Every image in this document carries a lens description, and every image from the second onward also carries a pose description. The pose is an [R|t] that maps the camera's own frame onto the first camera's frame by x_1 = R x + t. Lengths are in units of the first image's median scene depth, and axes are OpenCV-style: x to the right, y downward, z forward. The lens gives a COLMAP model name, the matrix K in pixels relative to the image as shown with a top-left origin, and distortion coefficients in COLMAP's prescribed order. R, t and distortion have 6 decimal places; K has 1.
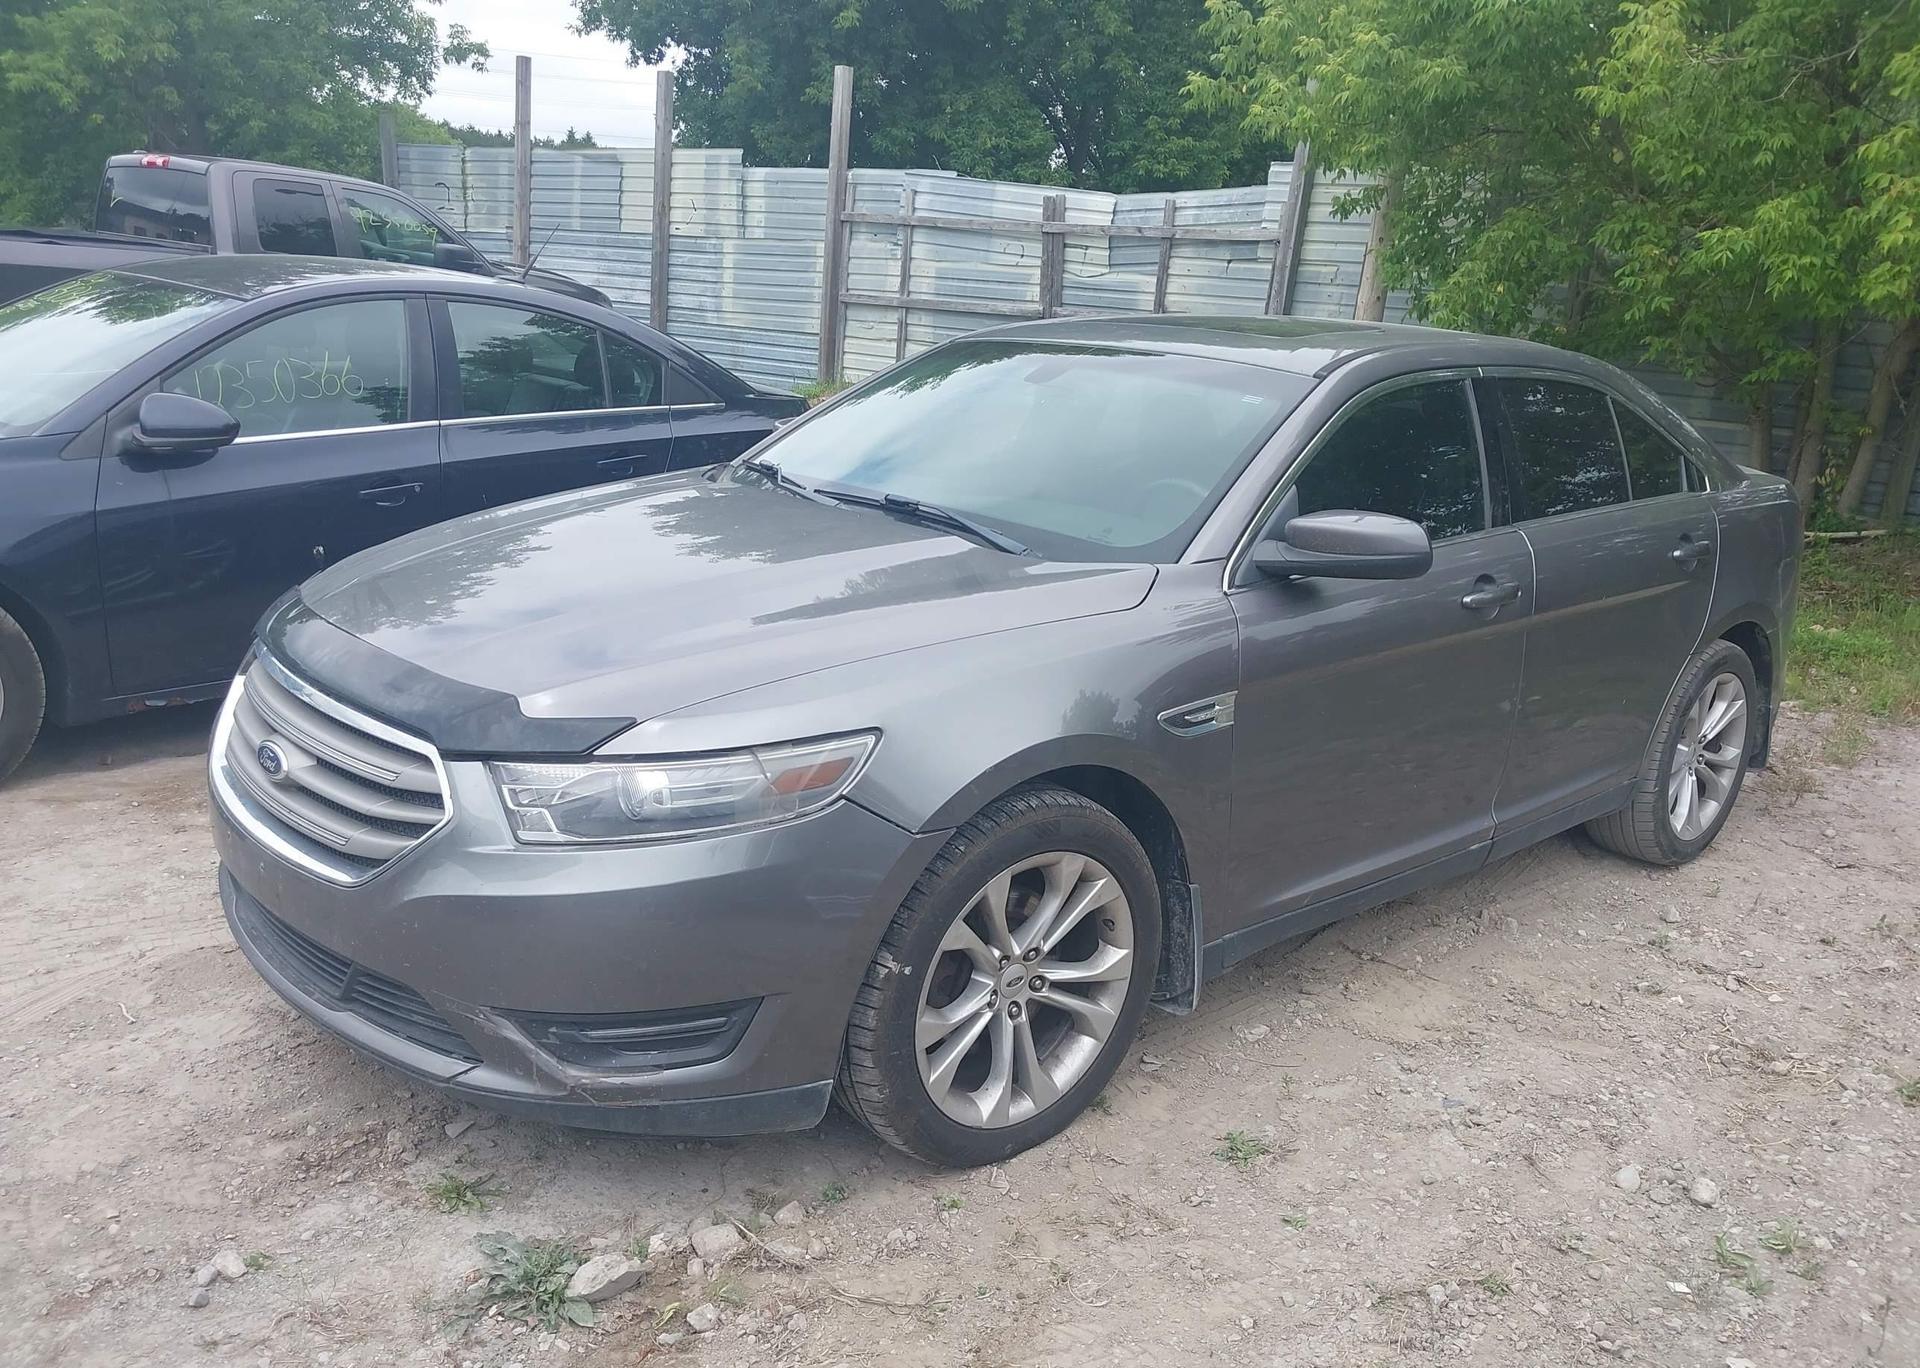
lens RADIAL K [[1457.1, 0, 936.9], [0, 1457.1, 684.2], [0, 0, 1]] dist [0.010948, -0.008239]
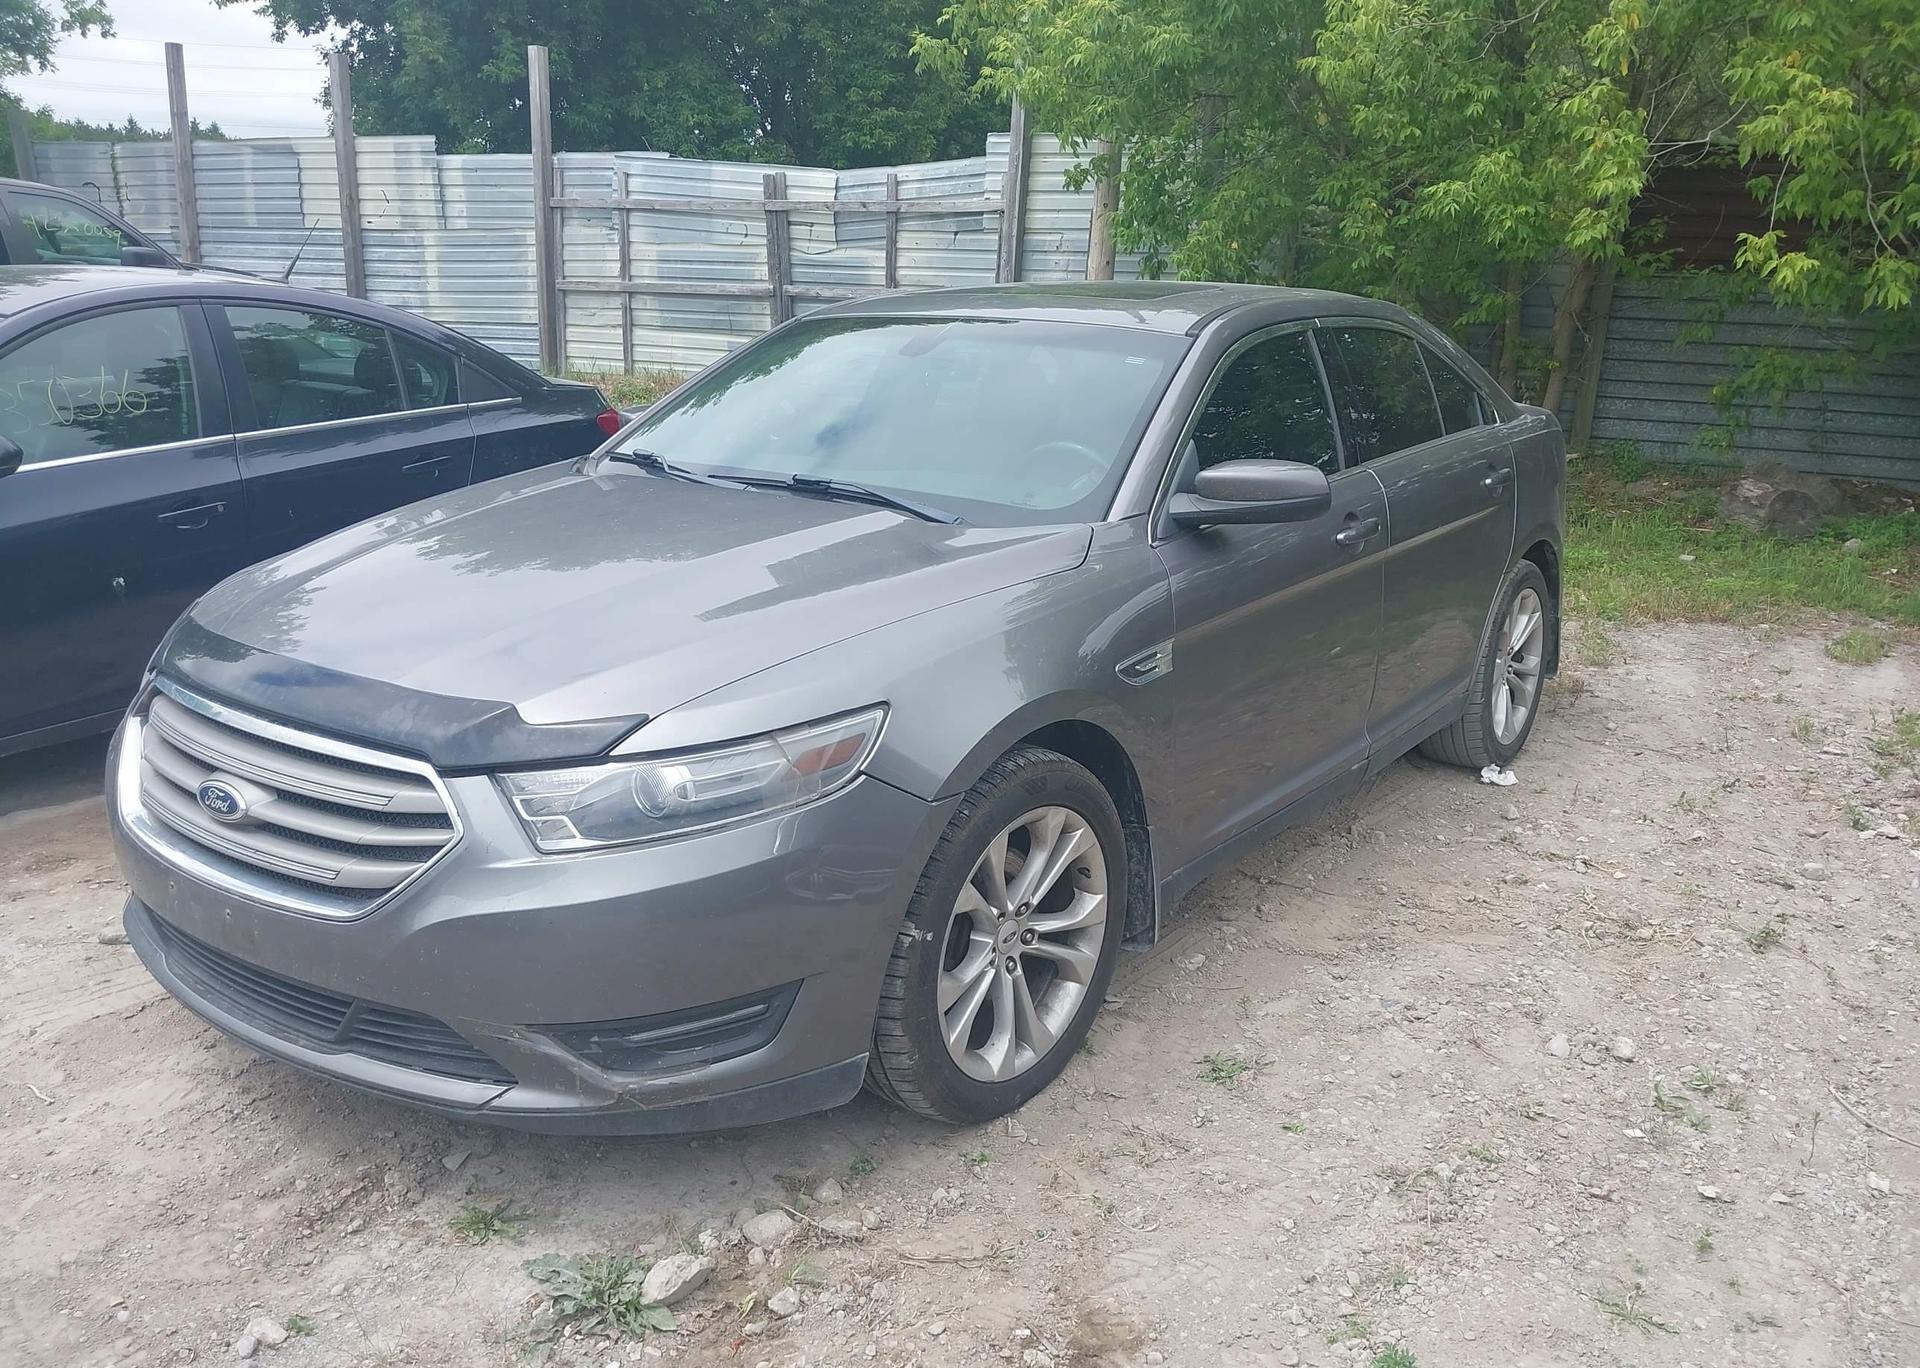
lens RADIAL K [[1457.1, 0, 936.9], [0, 1457.1, 684.2], [0, 0, 1]] dist [0.010948, -0.008239]
pose [[0.980860, -0.093322, 0.170893, -0.148436], [0.090949, 0.995619, 0.021684, -0.000586], [-0.172168, -0.005726, 0.985051, -0.002220]]
